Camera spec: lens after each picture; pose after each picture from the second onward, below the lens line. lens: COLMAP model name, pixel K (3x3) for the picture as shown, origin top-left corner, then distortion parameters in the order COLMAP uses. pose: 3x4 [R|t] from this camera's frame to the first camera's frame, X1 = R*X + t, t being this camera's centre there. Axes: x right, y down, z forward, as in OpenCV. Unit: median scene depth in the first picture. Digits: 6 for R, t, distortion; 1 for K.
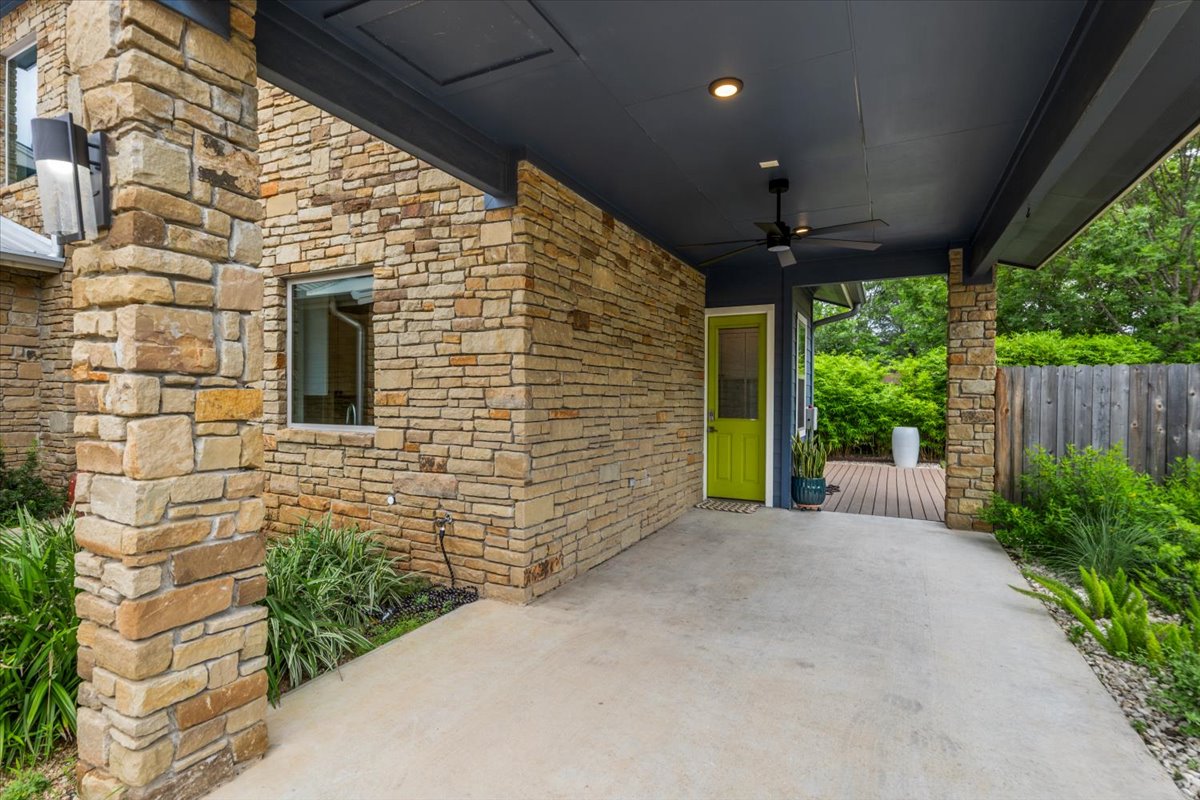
lens RADIAL K [[567.0, 0, 605.7], [0, 567.0, 398.5], [0, 0, 1]] dist [0.010055, -0.001348]
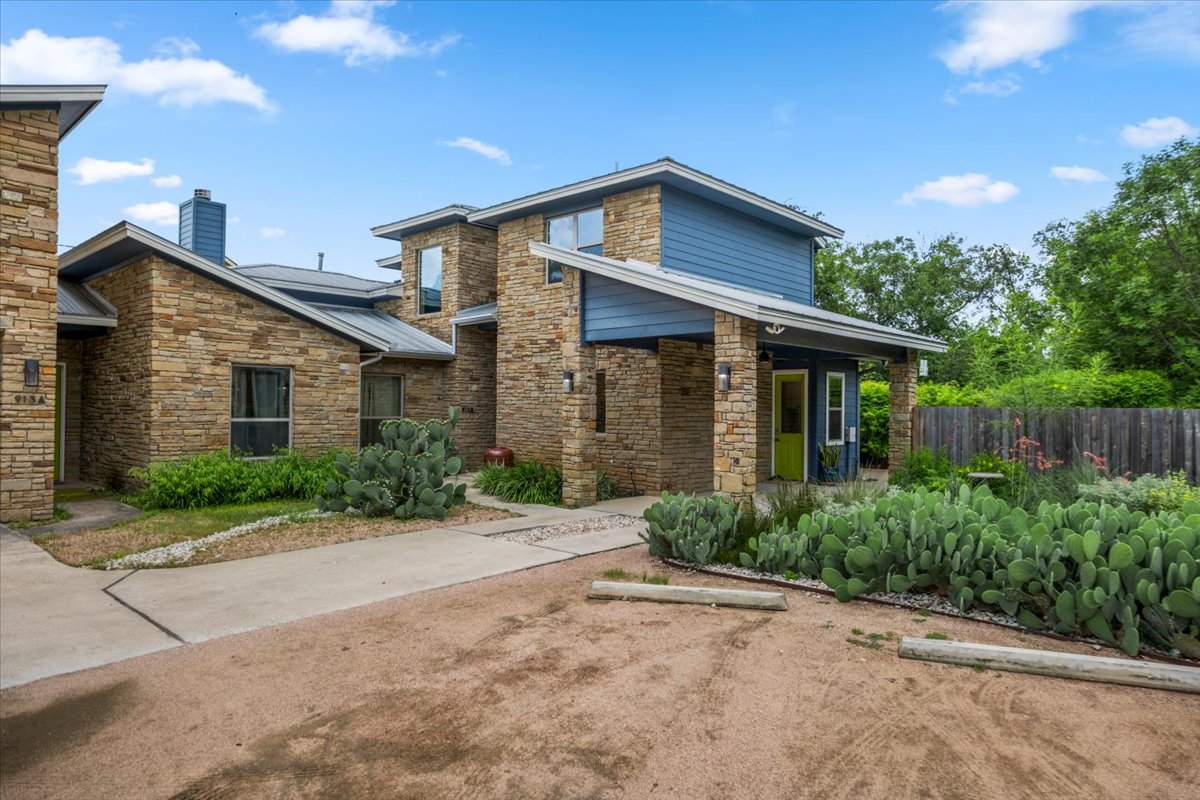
lens RADIAL K [[726.9, 0, 609.9], [0, 726.9, 400.8], [0, 0, 1]] dist [-0.007959, 0.006748]
pose [[0.962047, -0.000261, -0.272884, 0.472825], [-0.004556, 0.999845, -0.017020, -0.036897], [0.272846, 0.017617, 0.961896, -2.003414]]
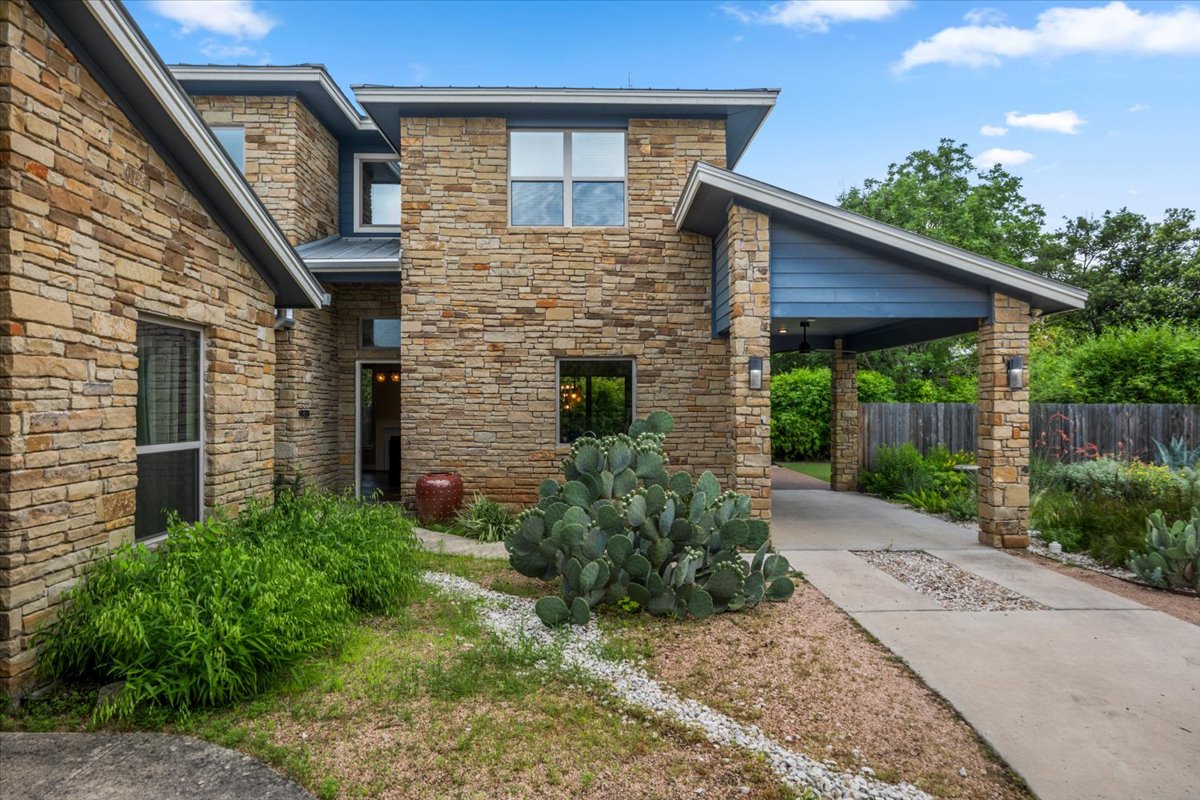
lens RADIAL K [[781.4, 0, 598.0], [0, 781.4, 397.4], [0, 0, 1]] dist [-0.003732, 0.001308]
pose [[0.891342, -0.003271, 0.453320, -1.562811], [0.009139, 0.999900, -0.010754, -0.068875], [-0.453240, 0.013728, 0.891283, -1.145480]]
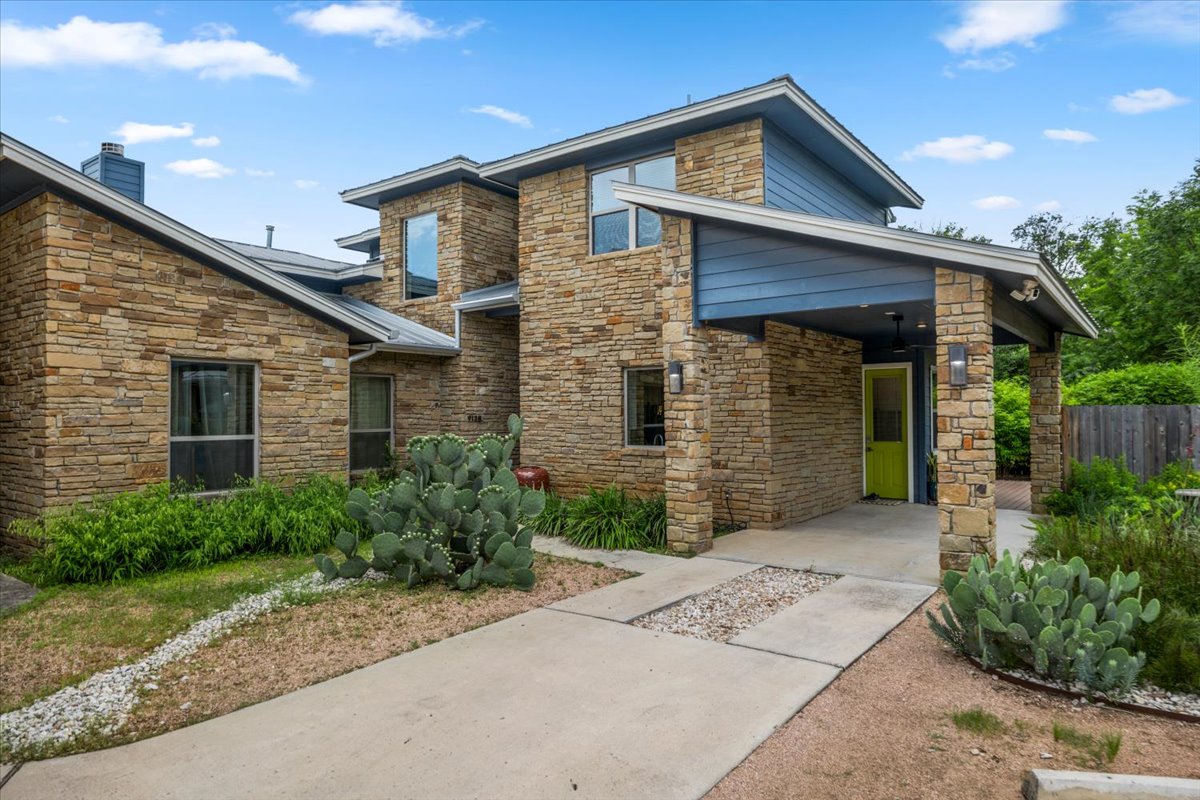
lens RADIAL K [[726.9, 0, 609.5], [0, 726.9, 400.2], [0, 0, 1]] dist [-0.007959, 0.006748]
pose [[0.984165, -0.015662, -0.176564, -0.200262], [0.011364, 0.999615, -0.025323, -0.045733], [0.176893, 0.022915, 0.983963, -1.405726]]
